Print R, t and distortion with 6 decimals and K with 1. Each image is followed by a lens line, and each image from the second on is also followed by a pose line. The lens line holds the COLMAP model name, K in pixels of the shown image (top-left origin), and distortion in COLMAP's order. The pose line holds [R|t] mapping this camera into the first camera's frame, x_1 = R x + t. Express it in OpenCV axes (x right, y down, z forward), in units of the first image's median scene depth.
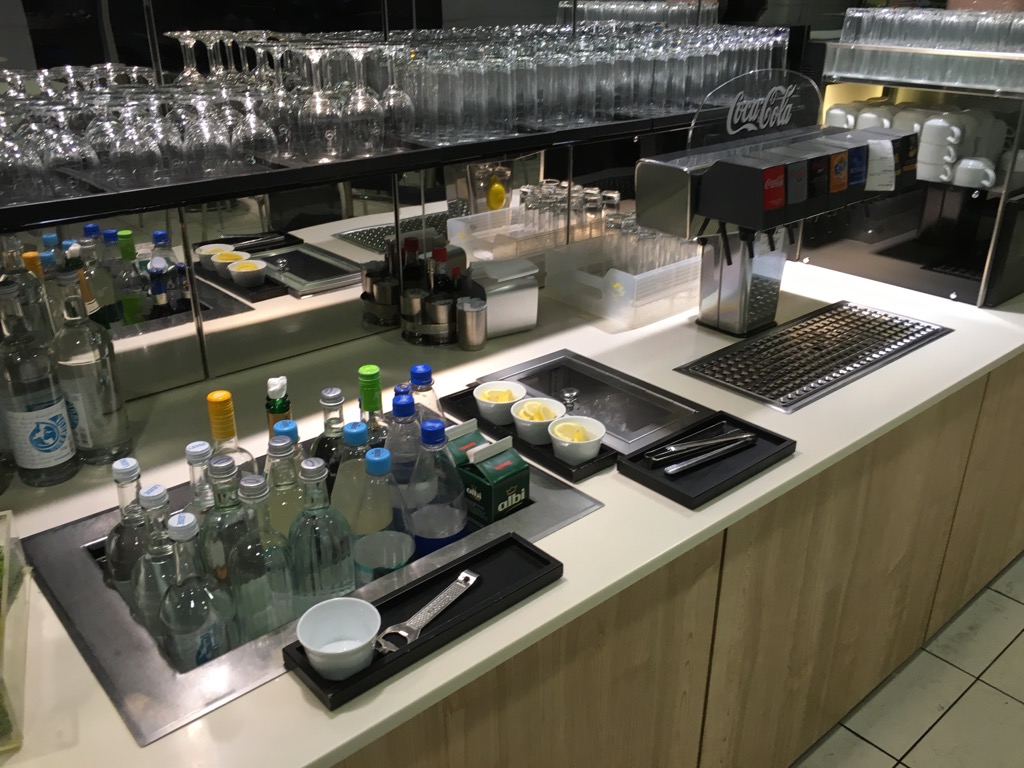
lens RADIAL K [[877.9, 0, 512.0], [0, 877.9, 384.0], [0, 0, 1]] dist [-0.015257, -0.010640]
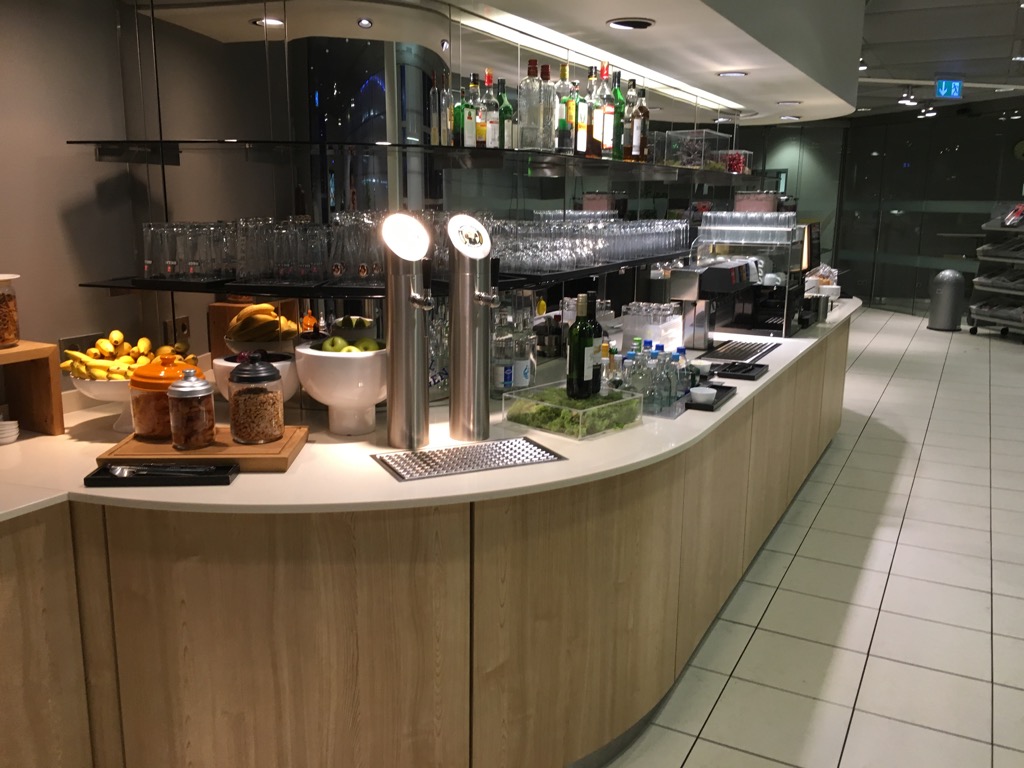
lens RADIAL K [[880.3, 0, 512.0], [0, 880.3, 384.0], [0, 0, 1]] dist [0.068574, -0.087231]
pose [[0.928147, -0.064904, 0.366510, -0.966282], [0.140510, 0.972919, -0.183536, 0.352373], [-0.344673, 0.221846, 0.912132, -0.810618]]
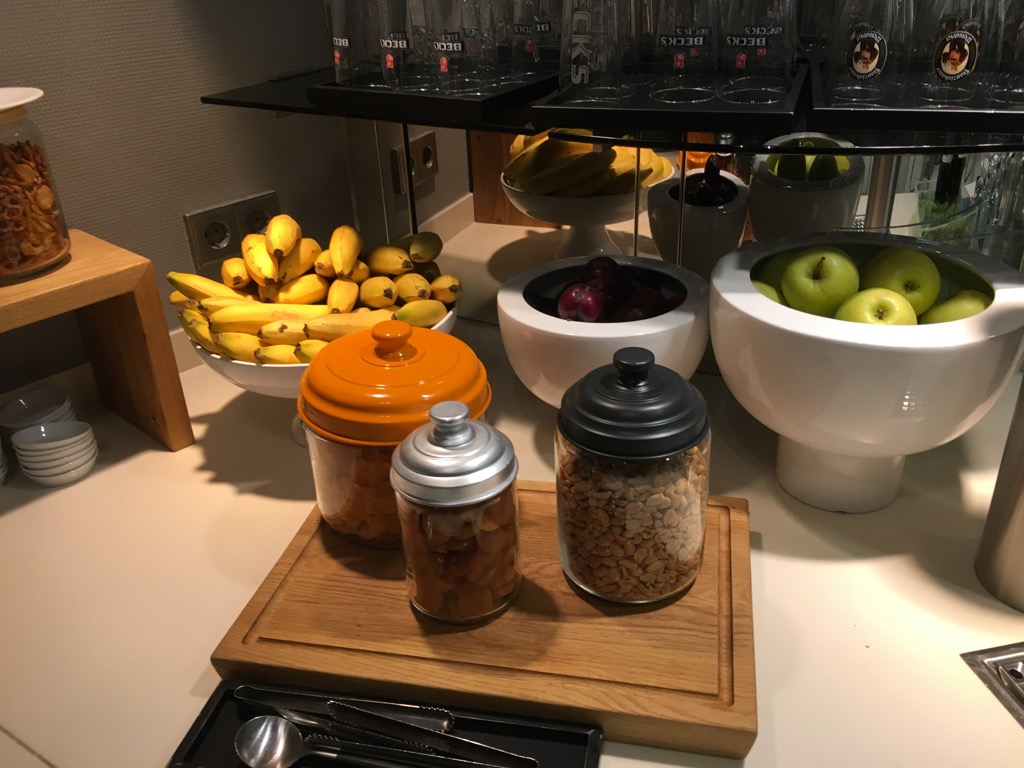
lens RADIAL K [[880.3, 0, 512.0], [0, 880.3, 384.0], [0, 0, 1]] dist [0.068574, -0.087231]
pose [[0.991163, -0.094444, 0.093150, -0.939421], [0.088320, 0.993781, 0.067815, 0.024642], [-0.098975, -0.058989, 0.993340, 0.015670]]
